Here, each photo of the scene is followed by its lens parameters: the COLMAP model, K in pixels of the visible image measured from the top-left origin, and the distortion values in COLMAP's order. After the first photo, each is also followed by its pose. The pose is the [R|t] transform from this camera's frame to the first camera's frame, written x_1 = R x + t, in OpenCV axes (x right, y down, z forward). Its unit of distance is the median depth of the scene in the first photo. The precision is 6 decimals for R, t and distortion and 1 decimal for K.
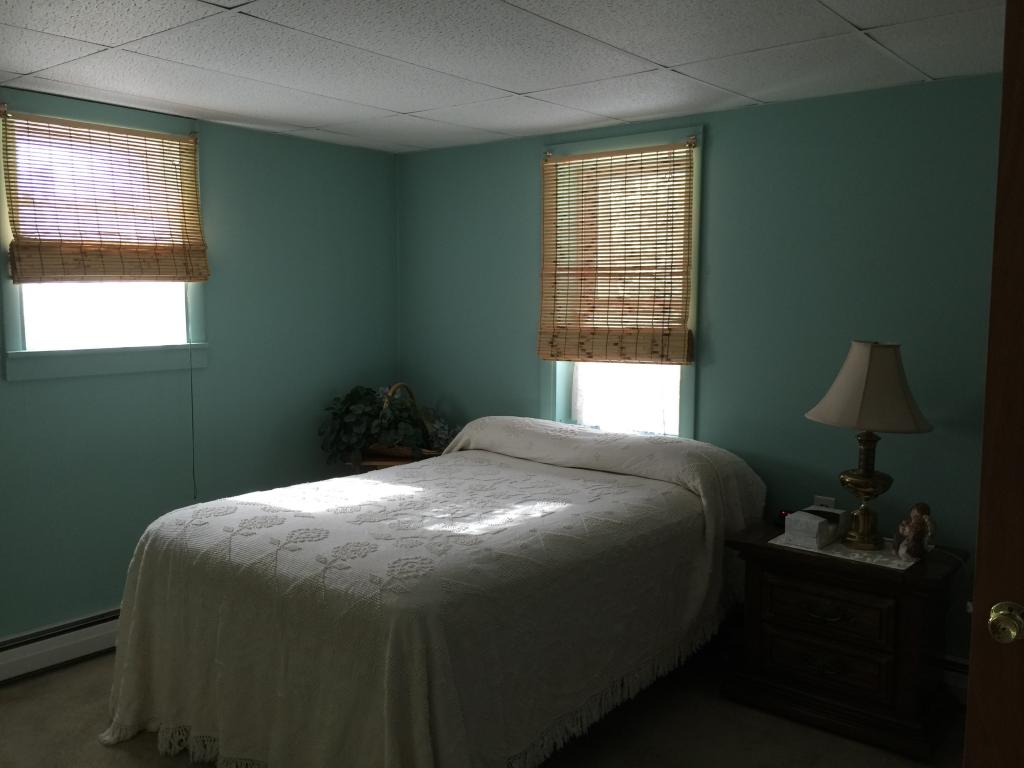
lens RADIAL K [[871.8, 0, 512.3], [0, 871.8, 377.0], [0, 0, 1]] dist [0.068958, -0.098832]
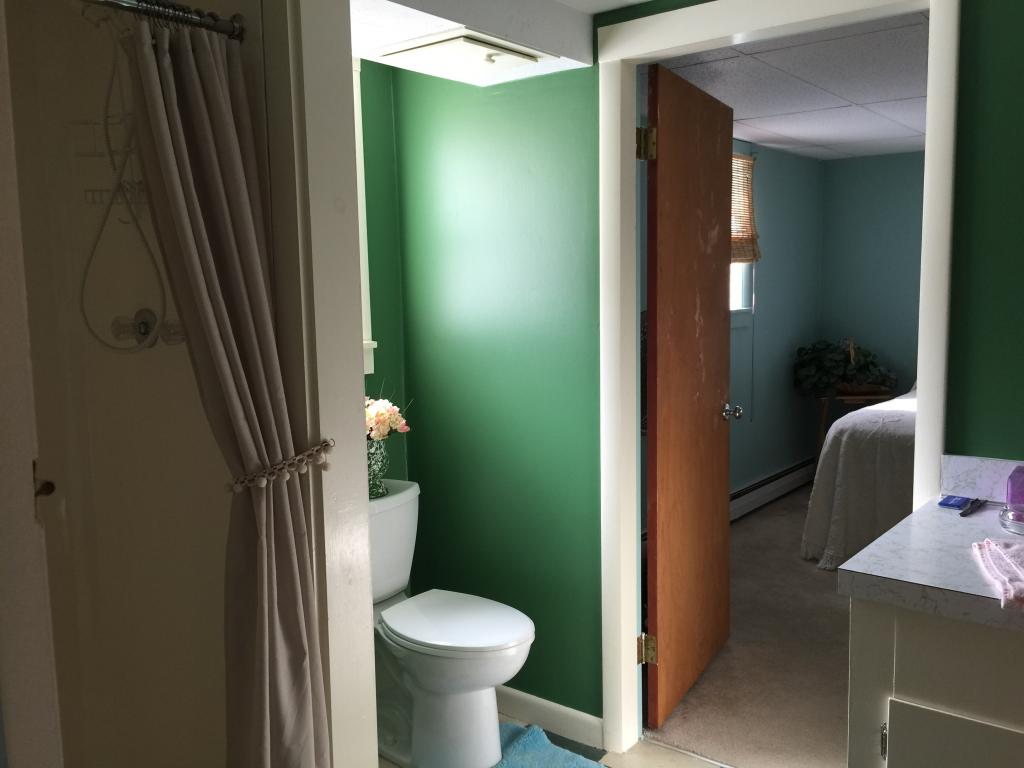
lens RADIAL K [[871.8, 0, 512.3], [0, 871.8, 377.0], [0, 0, 1]] dist [0.068958, -0.098832]
pose [[0.999768, -0.020856, 0.005399, -0.748819], [0.020784, 0.999697, 0.013169, 0.043934], [-0.005672, -0.013054, 0.999899, -0.365685]]
